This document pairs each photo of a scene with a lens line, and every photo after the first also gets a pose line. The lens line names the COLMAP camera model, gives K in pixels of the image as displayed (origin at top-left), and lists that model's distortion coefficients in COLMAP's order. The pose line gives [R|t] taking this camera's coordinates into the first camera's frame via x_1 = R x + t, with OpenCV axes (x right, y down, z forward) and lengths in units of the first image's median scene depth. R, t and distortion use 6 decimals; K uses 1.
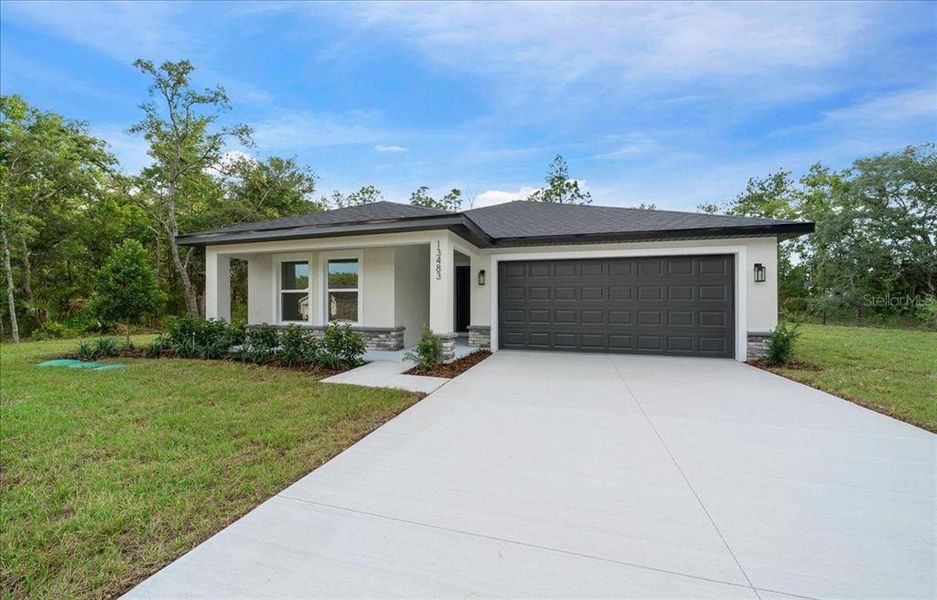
lens RADIAL K [[367.8, 0, 464.0], [0, 367.8, 300.5], [0, 0, 1]] dist [-0.002925, -0.000194]
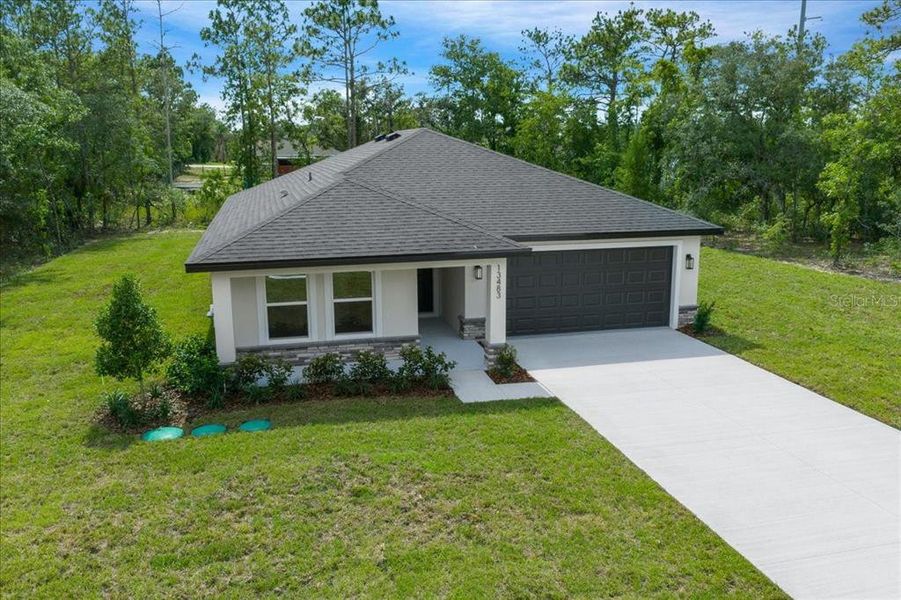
lens RADIAL K [[747.0, 0, 446.3], [0, 747.0, 299.5], [0, 0, 1]] dist [0.008265, -0.005388]
pose [[0.860639, -0.108827, 0.497451, -1.029720], [0.003515, 0.978142, 0.207906, -0.404537], [-0.509204, -0.177184, 0.842210, -0.662156]]
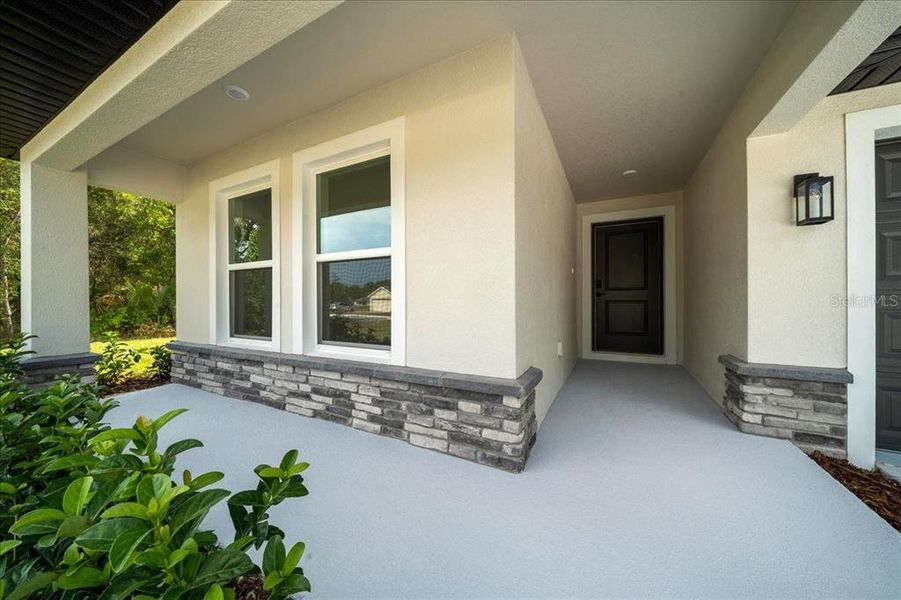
lens RADIAL K [[312.1, 0, 451.5], [0, 312.1, 302.6], [0, 0, 1]] dist [-0.007650, -0.000175]
pose [[0.983945, -0.002586, -0.178454, -0.180002], [0.004718, 0.999922, 0.011526, 0.014129], [0.178410, -0.012183, 0.983881, 0.713484]]
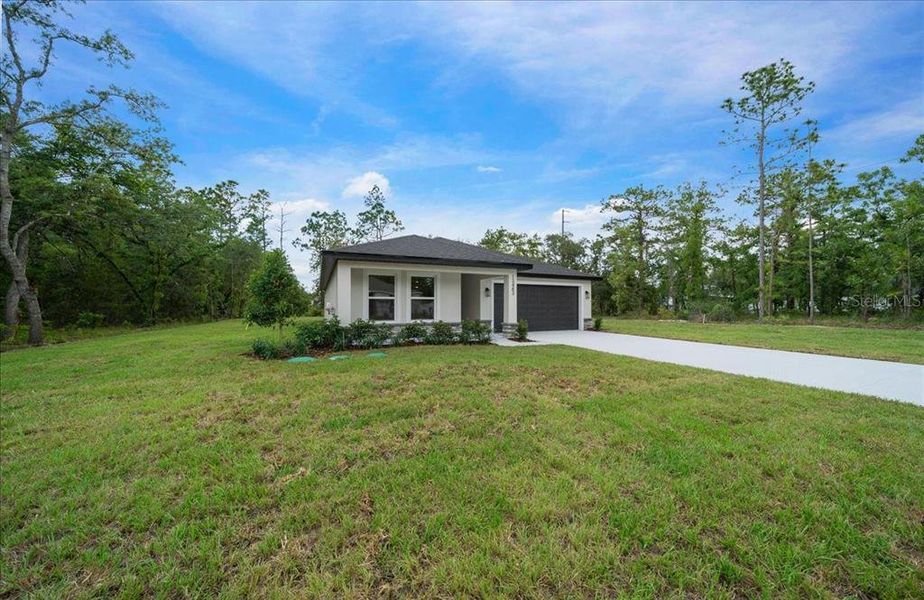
lens RADIAL K [[324.0, 0, 474.3], [0, 324.0, 302.5], [0, 0, 1]] dist [0.000029, -0.000036]
pose [[0.734635, 0.007267, 0.678423, -1.035381], [-0.005850, 0.999973, -0.004376, -0.005869], [-0.678437, -0.000754, 0.734658, -0.088454]]
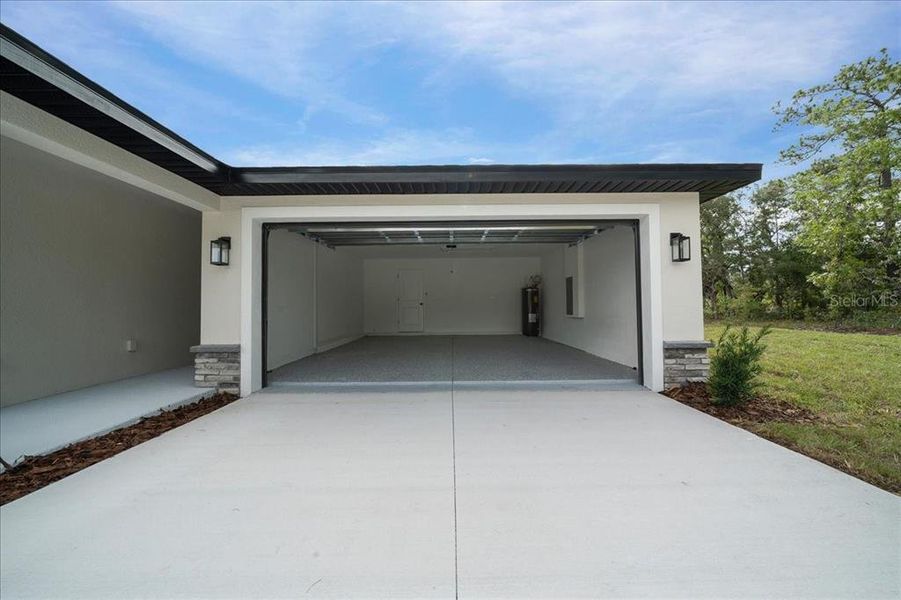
lens RADIAL K [[307.1, 0, 450.5], [0, 307.1, 300.0], [0, 0, 1]] dist [-0.004261, -0.000009]
pose [[0.958549, -0.004166, 0.284899, 0.231717], [0.008740, 0.999852, -0.014786, 0.015107], [-0.284795, 0.016663, 0.958444, 0.499721]]
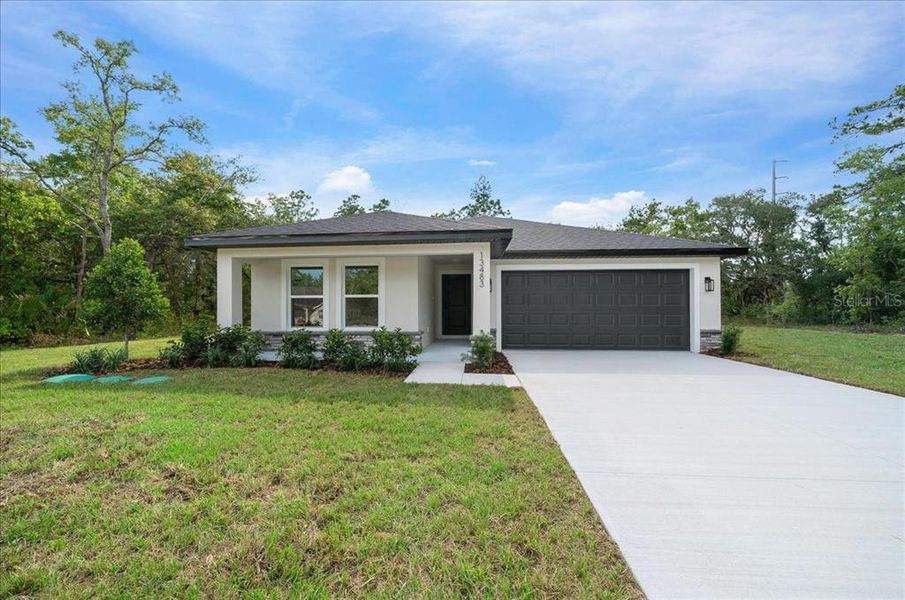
lens RADIAL K [[346.4, 0, 449.5], [0, 346.4, 304.1], [0, 0, 1]] dist [-0.003450, 0.000298]
pose [[0.976435, -0.000587, 0.215813, -0.292684], [0.001599, 0.999989, -0.004517, -0.000823], [-0.215808, 0.004756, 0.976424, 0.000058]]
